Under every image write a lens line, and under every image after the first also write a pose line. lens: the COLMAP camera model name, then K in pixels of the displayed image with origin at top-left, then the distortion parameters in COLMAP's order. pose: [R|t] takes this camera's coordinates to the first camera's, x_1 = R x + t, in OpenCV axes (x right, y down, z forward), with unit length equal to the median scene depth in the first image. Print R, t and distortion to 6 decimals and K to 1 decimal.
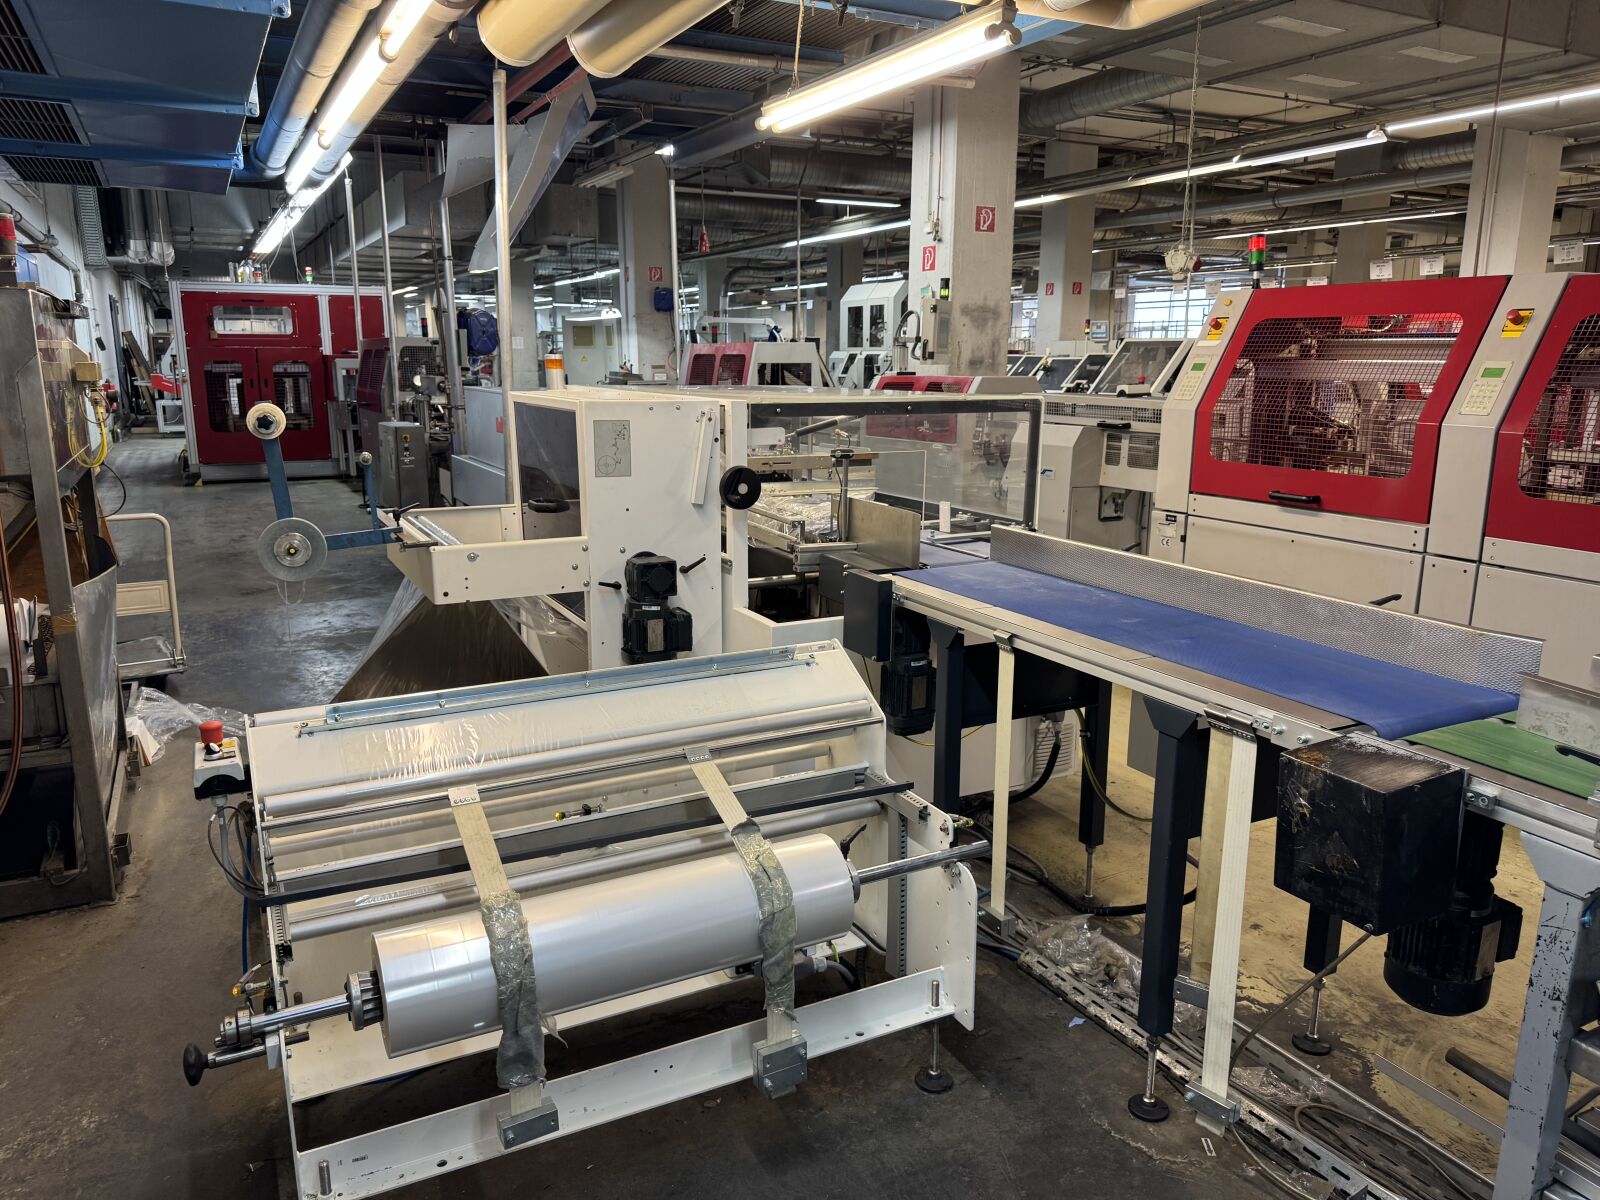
lens RADIAL K [[1140.4, 0, 804.6], [0, 1140.4, 596.7], [0, 0, 1]] dist [0.008466, -0.028083]
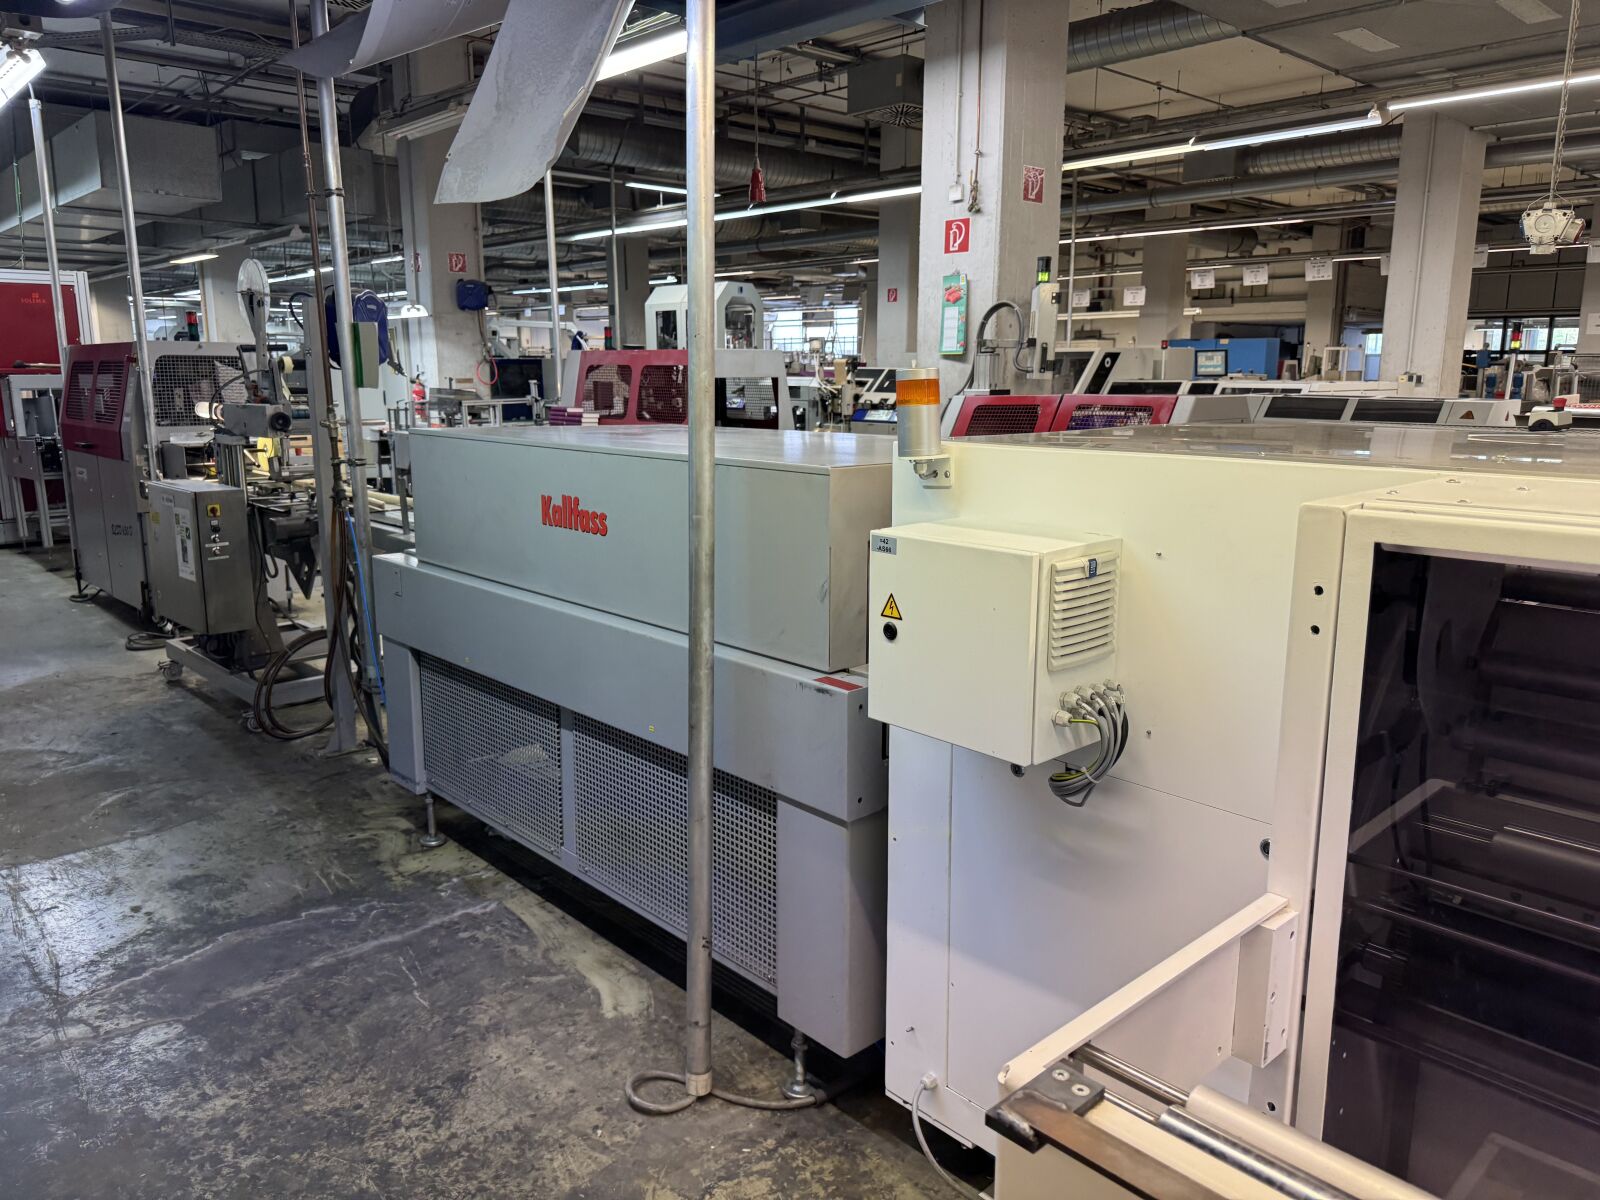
lens RADIAL K [[1140.4, 0, 817.5], [0, 1140.4, 588.1], [0, 0, 1]] dist [0.008466, -0.028083]
pose [[0.963977, -0.052059, 0.260843, -0.136719], [0.056509, 0.998356, -0.009585, -0.050429], [-0.259915, 0.023980, 0.965334, 0.237671]]
